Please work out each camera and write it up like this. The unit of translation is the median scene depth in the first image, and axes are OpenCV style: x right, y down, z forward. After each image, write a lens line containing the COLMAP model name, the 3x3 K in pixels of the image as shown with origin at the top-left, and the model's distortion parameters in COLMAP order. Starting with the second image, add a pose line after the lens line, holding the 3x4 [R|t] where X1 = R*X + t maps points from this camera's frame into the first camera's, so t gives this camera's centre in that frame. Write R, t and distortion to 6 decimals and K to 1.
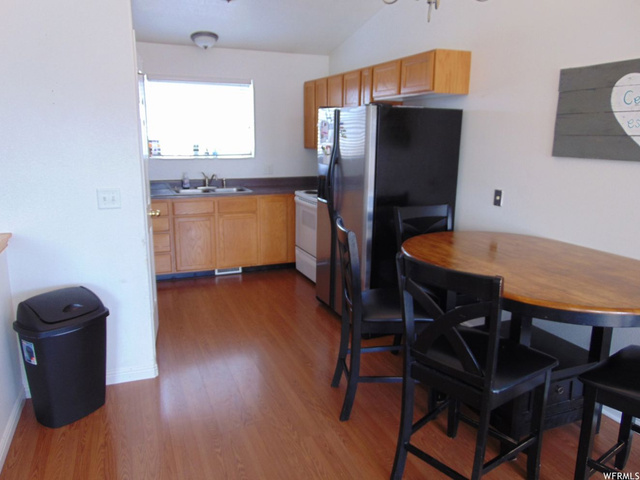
lens RADIAL K [[484.0, 0, 320.0], [0, 484.0, 240.0], [0, 0, 1]] dist [-0.031141, 0.063538]
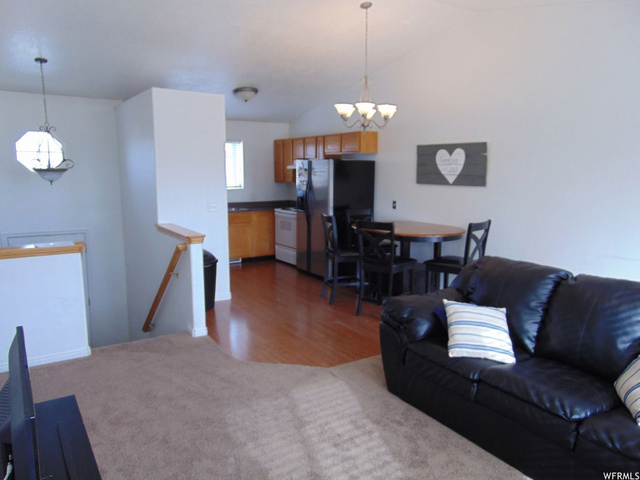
lens RADIAL K [[484.0, 0, 320.0], [0, 484.0, 240.0], [0, 0, 1]] dist [-0.031141, 0.063538]
pose [[0.983766, -0.034464, 0.176113, -0.238959], [0.046527, 0.996811, -0.064829, 0.141265], [-0.173317, 0.071971, 0.982233, -0.736951]]
